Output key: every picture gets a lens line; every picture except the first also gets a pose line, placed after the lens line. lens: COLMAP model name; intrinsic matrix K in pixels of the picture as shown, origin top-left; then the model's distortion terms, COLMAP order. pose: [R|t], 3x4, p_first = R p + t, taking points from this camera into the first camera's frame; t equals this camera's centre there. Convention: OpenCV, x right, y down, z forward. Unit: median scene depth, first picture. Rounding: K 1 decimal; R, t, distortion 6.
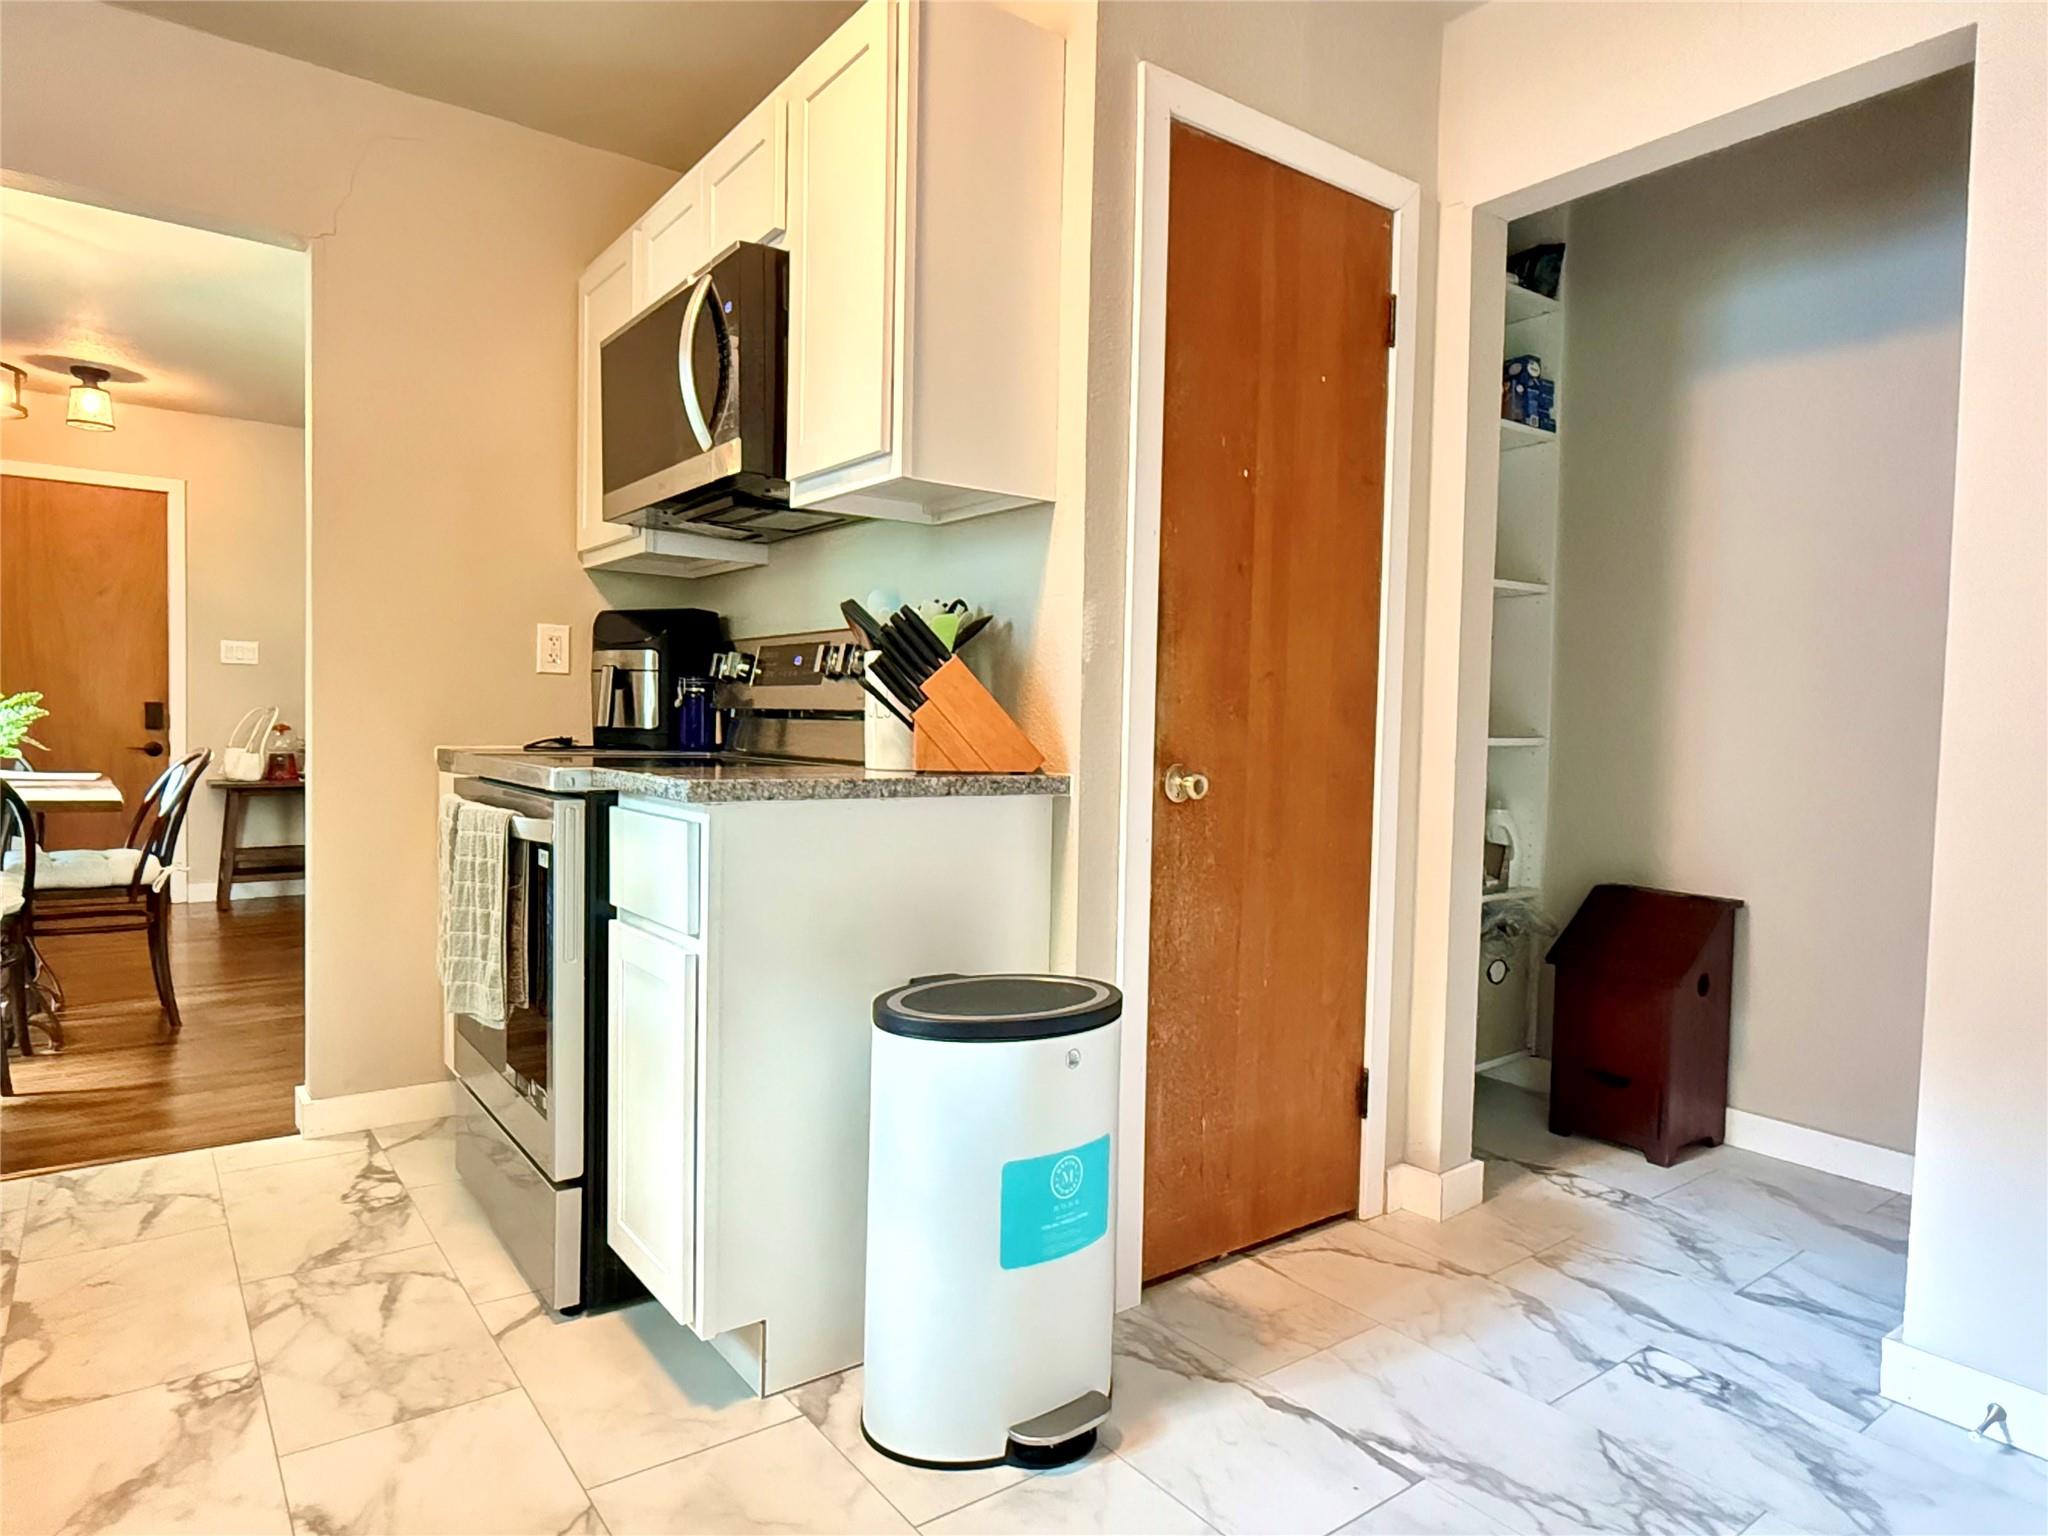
lens RADIAL K [[1201.1, 0, 1024.0], [0, 1201.1, 768.0], [0, 0, 1]] dist [0.076830, -0.053514]
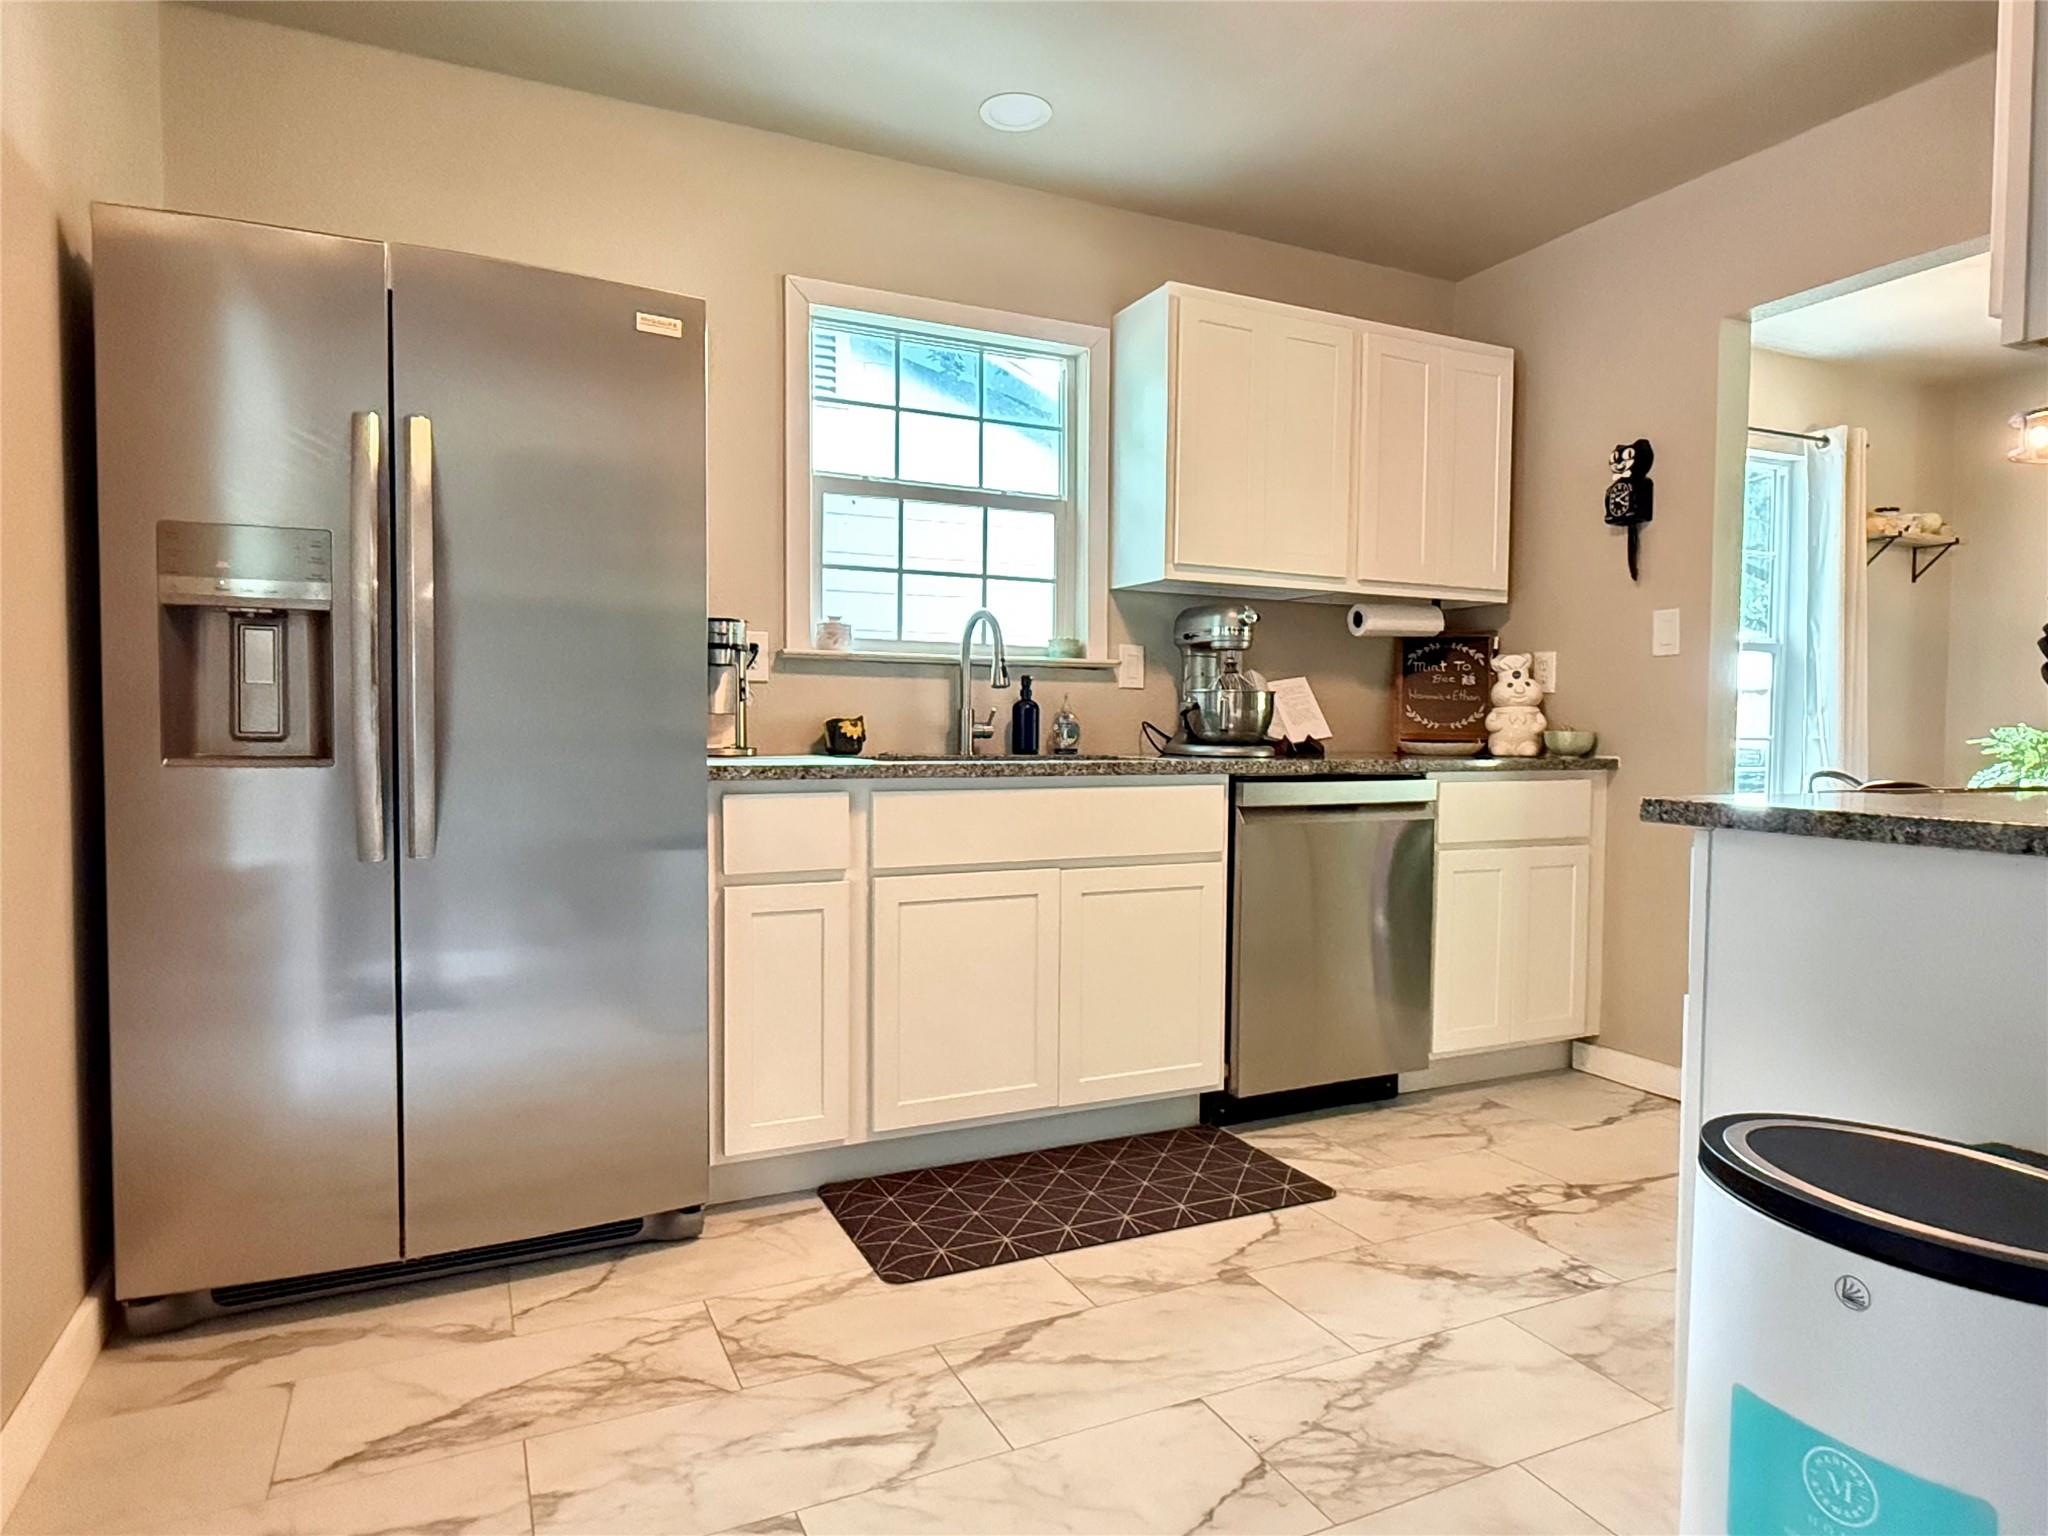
lens RADIAL K [[1201.1, 0, 1024.0], [0, 1201.1, 768.0], [0, 0, 1]] dist [0.076830, -0.053514]
pose [[-0.189809, 0.011208, -0.981757, 0.710073], [-0.056692, 0.998141, 0.022356, -0.005479], [0.980183, 0.059901, -0.188821, 0.706567]]
